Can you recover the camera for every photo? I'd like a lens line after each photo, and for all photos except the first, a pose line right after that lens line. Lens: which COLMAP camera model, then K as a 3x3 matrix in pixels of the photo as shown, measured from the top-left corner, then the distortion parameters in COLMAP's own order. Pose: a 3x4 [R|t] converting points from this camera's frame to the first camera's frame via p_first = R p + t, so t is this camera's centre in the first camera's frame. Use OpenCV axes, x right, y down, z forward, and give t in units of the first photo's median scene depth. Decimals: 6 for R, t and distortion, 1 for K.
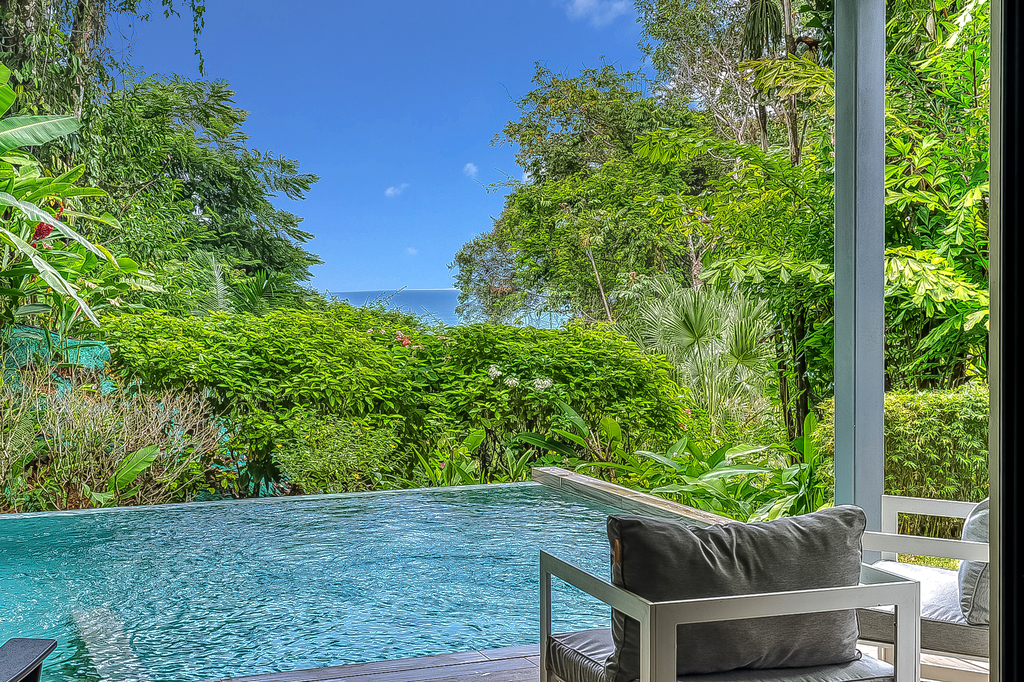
lens RADIAL K [[1457.5, 0, 519.7], [0, 1457.5, 334.7], [0, 0, 1]] dist [0.001247, 0.000000]
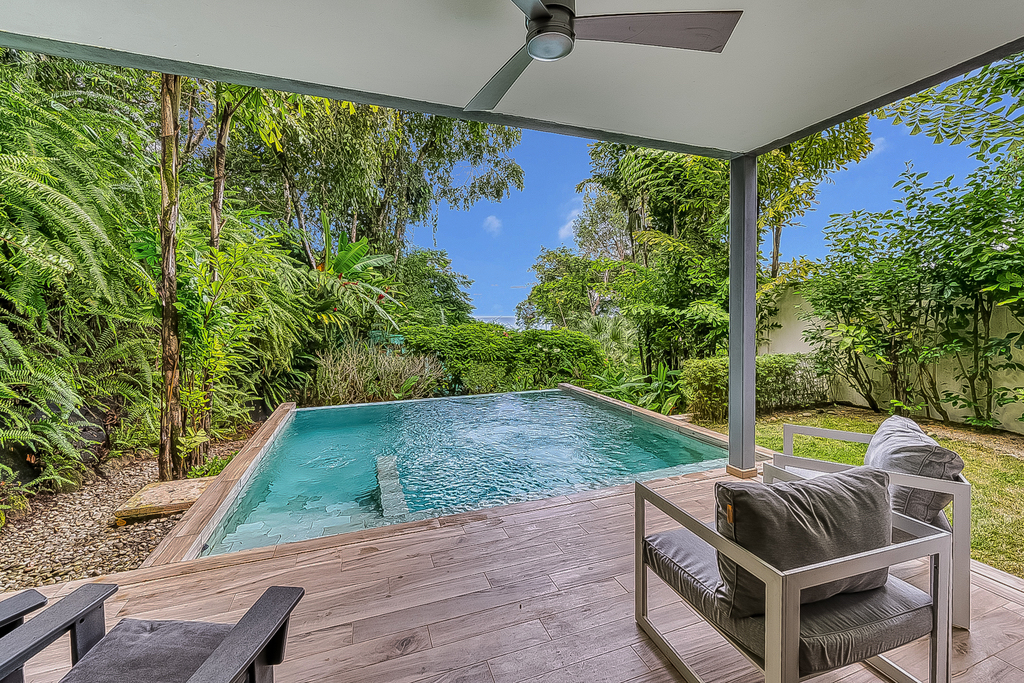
lens RADIAL K [[435.6, 0, 513.1], [0, 435.6, 326.4], [0, 0, 1]] dist [0.003393, -0.000074]
pose [[0.998994, -0.002604, -0.044770, -0.029054], [0.002194, 0.999955, -0.009203, -0.004762], [0.044792, 0.009095, 0.998955, 0.154923]]
